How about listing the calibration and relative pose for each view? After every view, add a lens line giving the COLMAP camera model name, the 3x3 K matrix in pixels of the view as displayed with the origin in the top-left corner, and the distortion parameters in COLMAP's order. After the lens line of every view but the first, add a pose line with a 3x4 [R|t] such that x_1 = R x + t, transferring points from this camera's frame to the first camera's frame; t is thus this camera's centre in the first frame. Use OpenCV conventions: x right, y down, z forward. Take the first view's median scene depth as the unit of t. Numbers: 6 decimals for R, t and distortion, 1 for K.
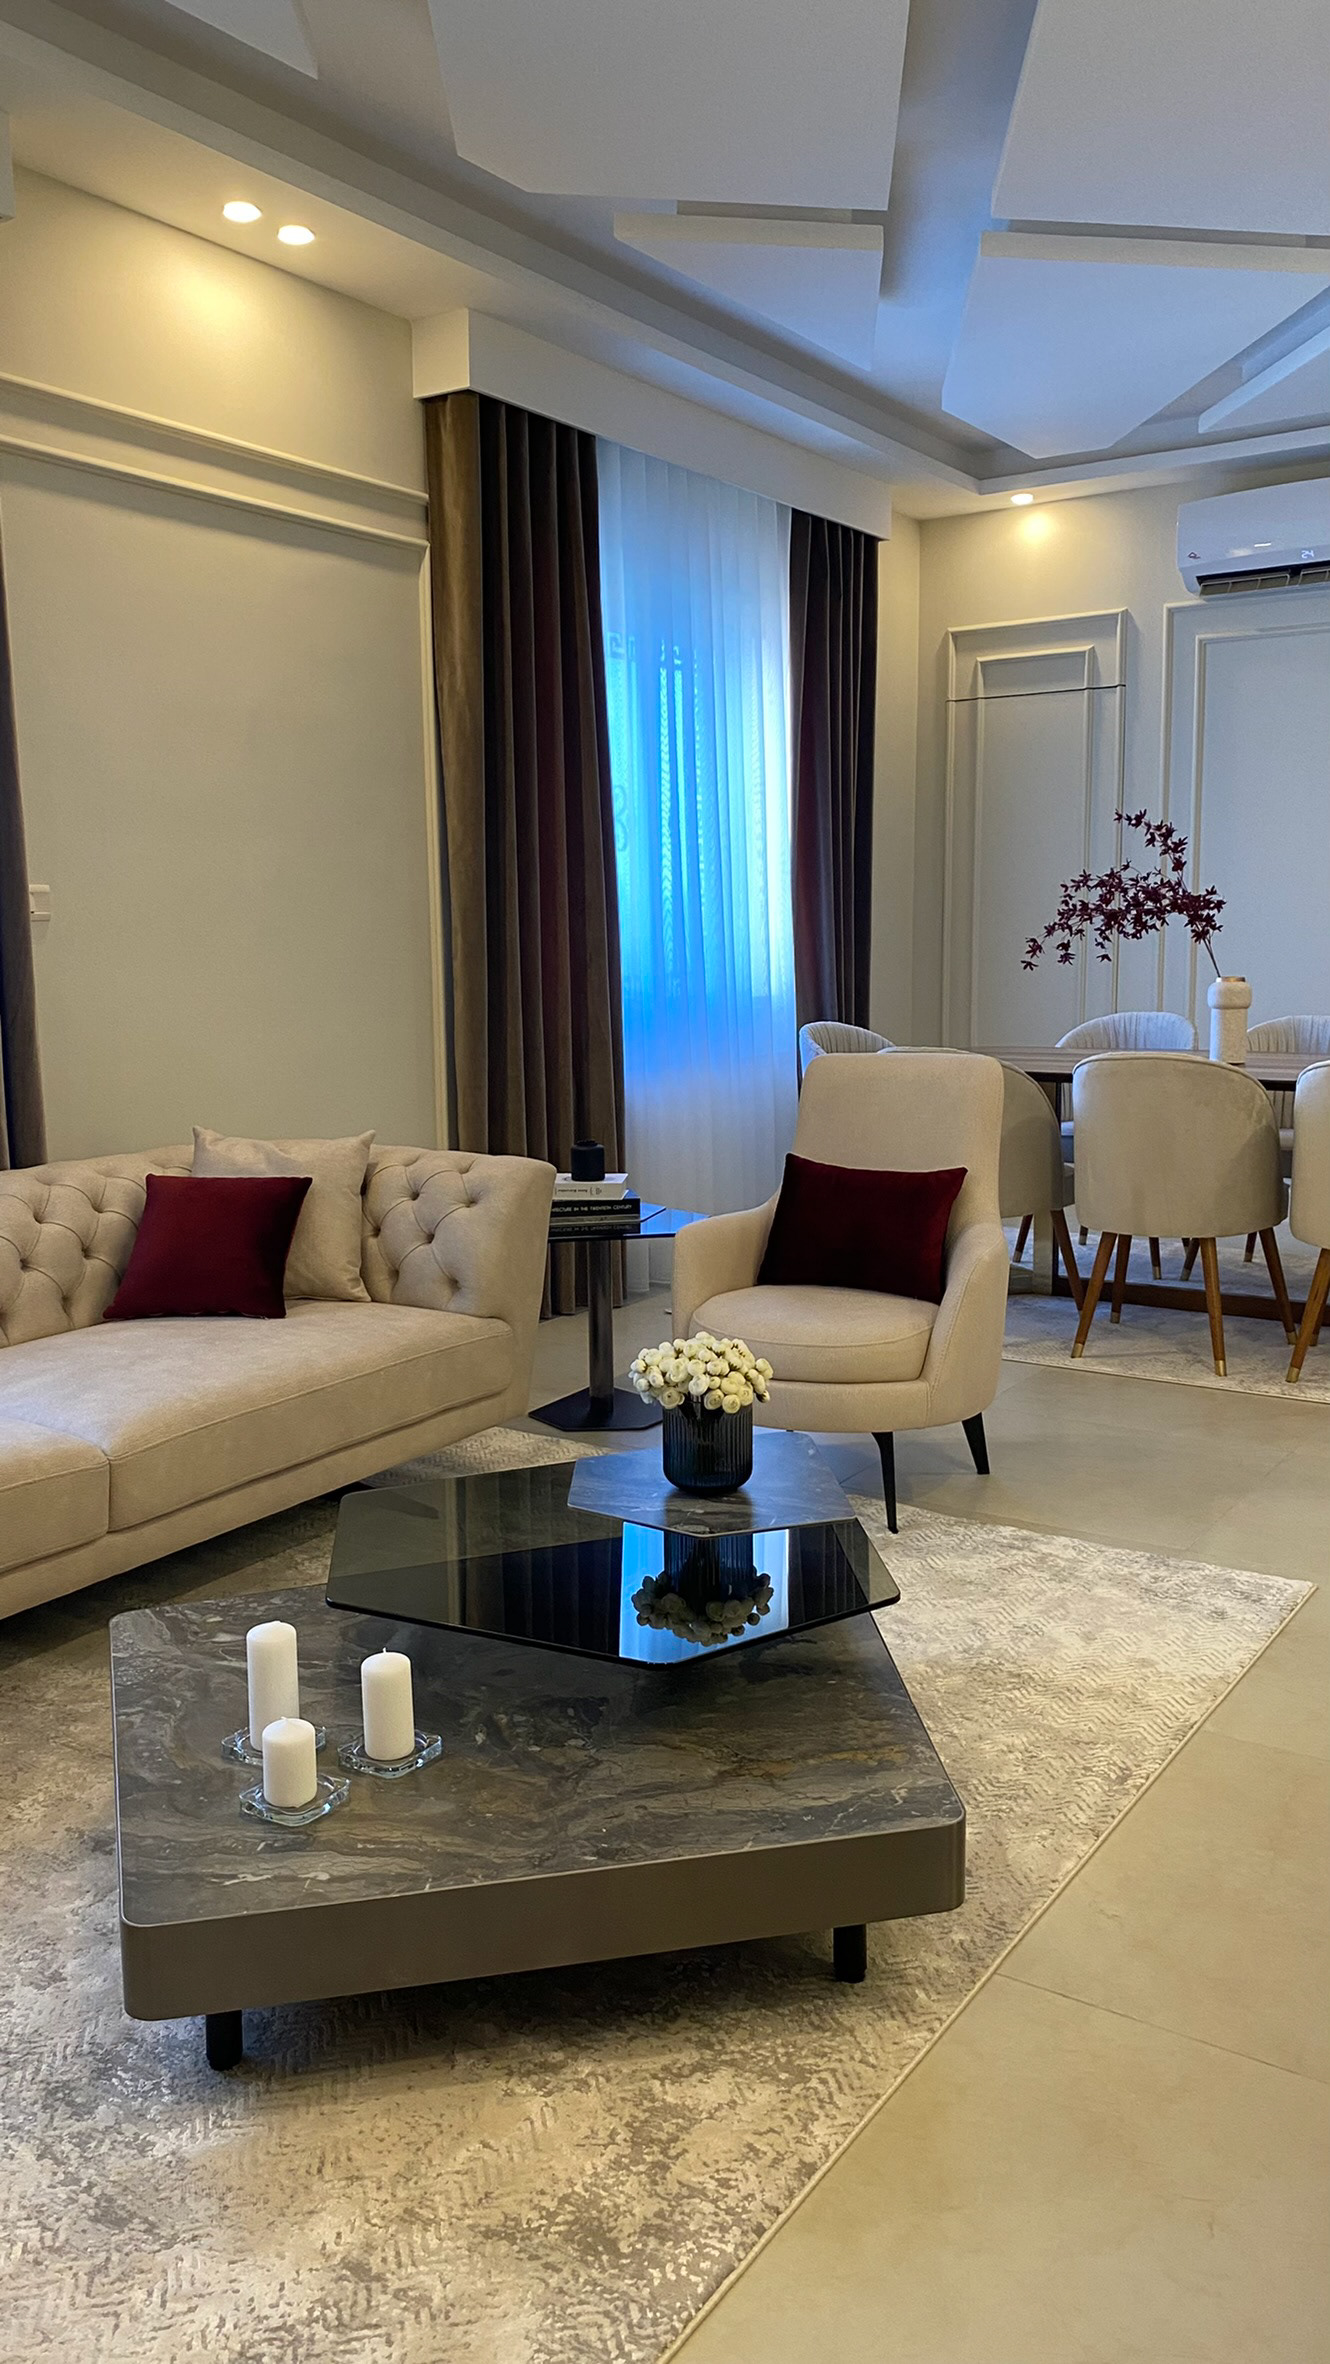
lens RADIAL K [[1807.1, 0, 665.0], [0, 1807.1, 1182.0], [0, 0, 1]] dist [0.177862, -0.428199]
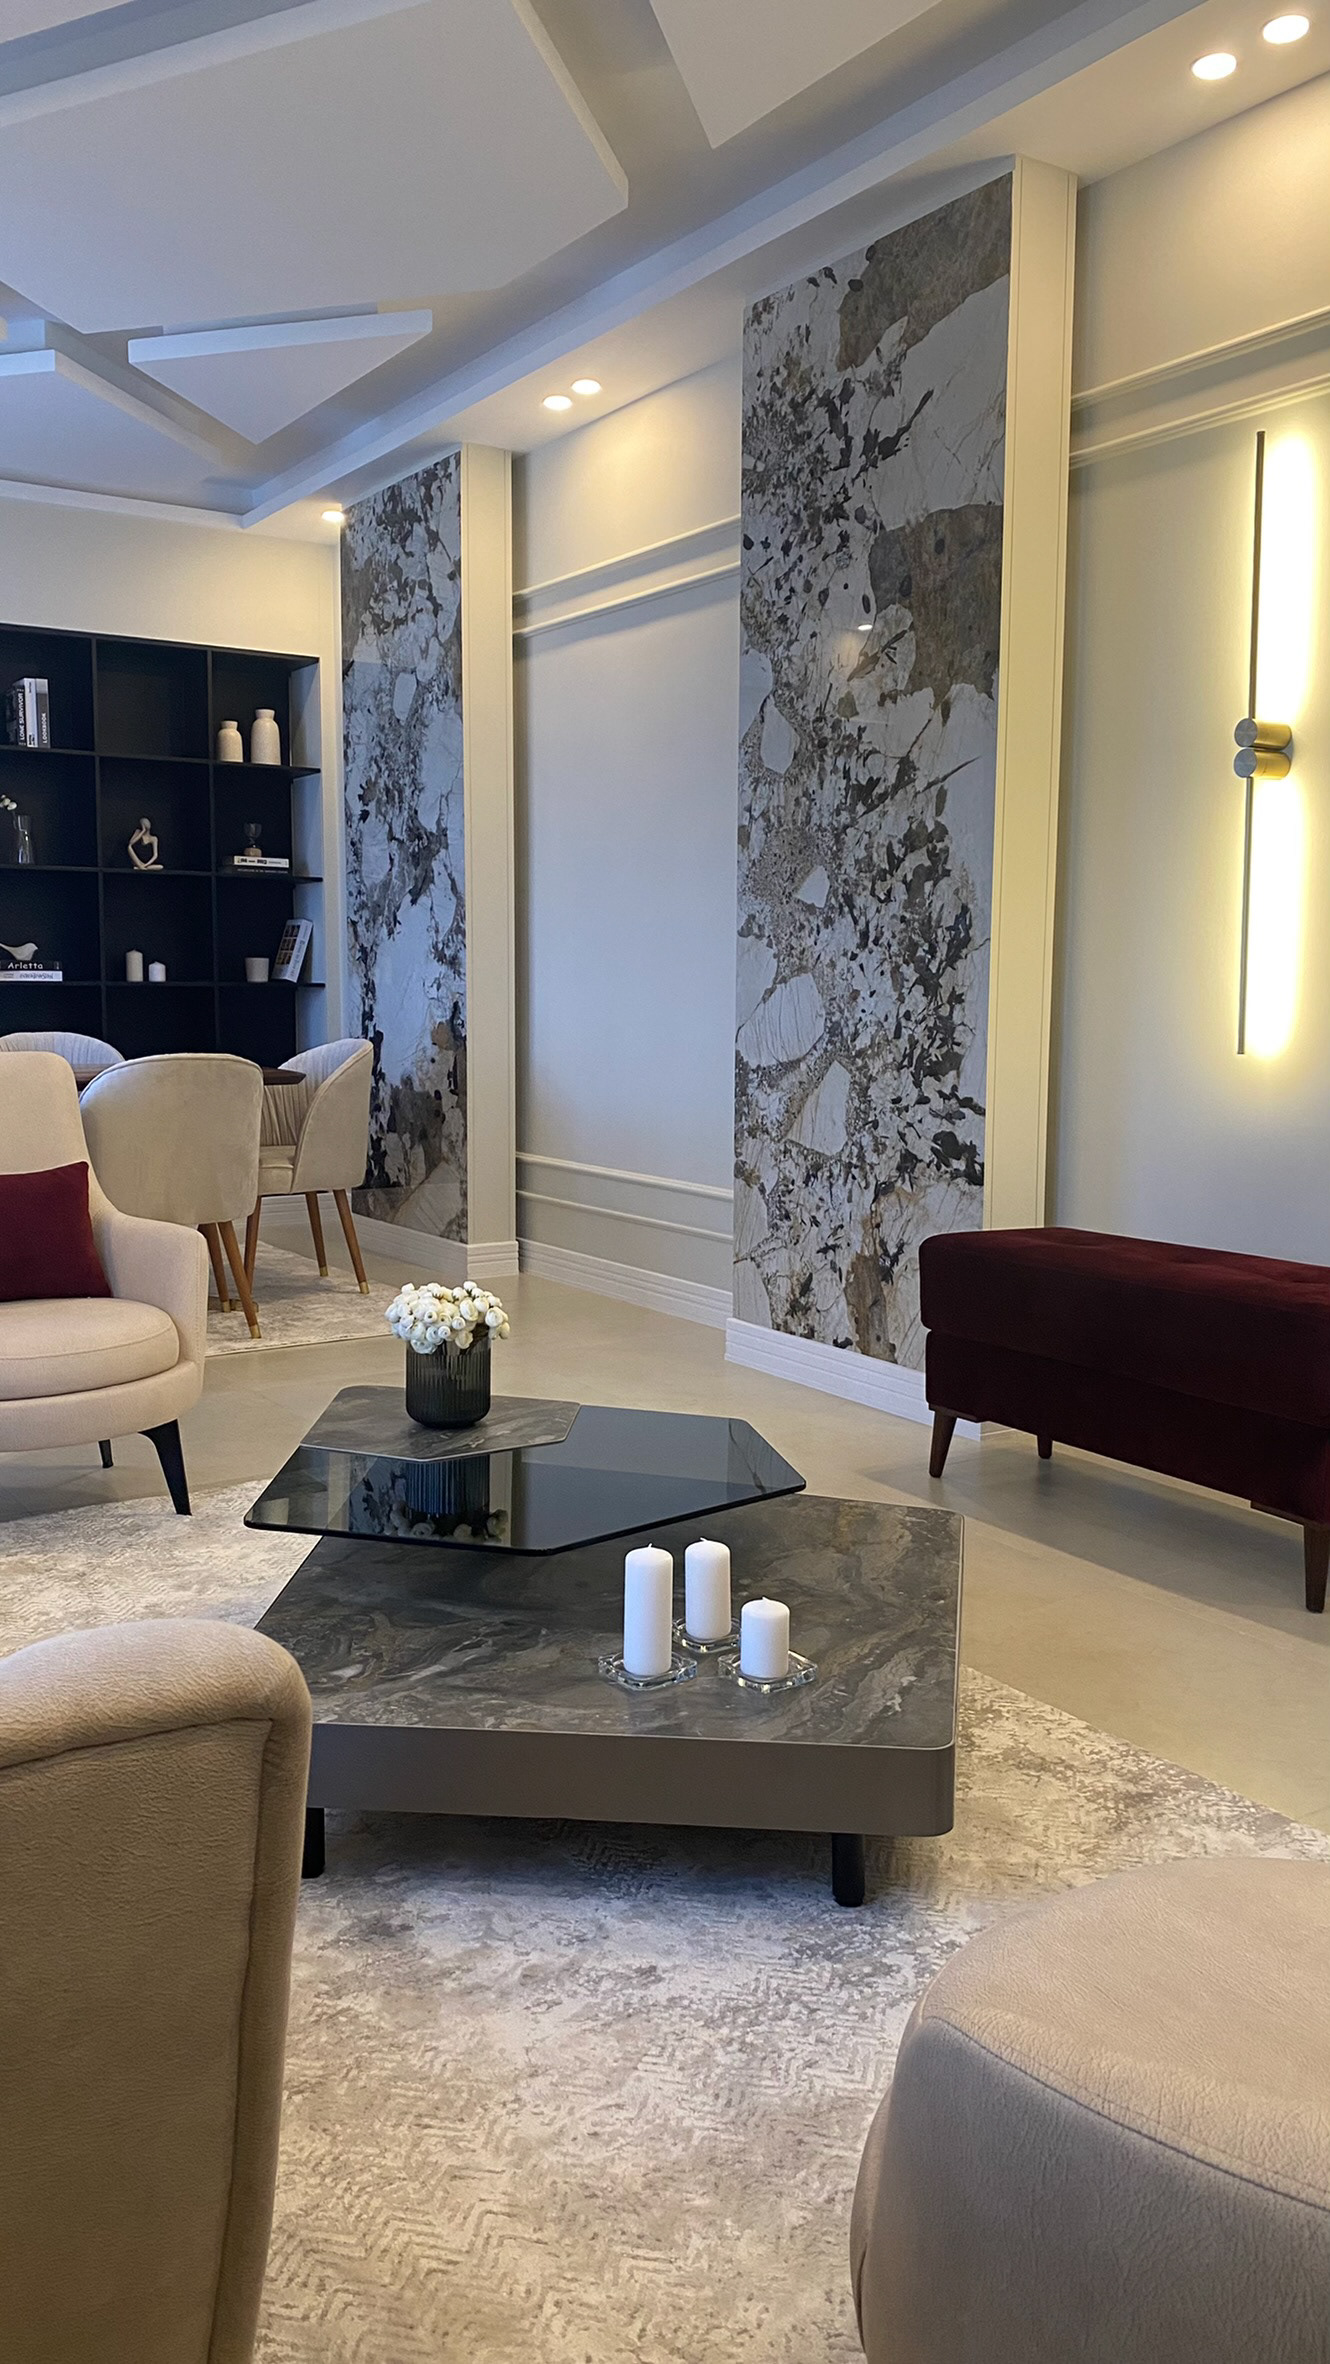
lens RADIAL K [[1807.1, 0, 665.0], [0, 1807.1, 1182.0], [0, 0, 1]] dist [0.177862, -0.428199]
pose [[0.381055, -0.090068, 0.920155, -1.182234], [0.124193, 0.991210, 0.045592, -0.006829], [-0.916173, 0.096904, 0.388892, 0.601722]]
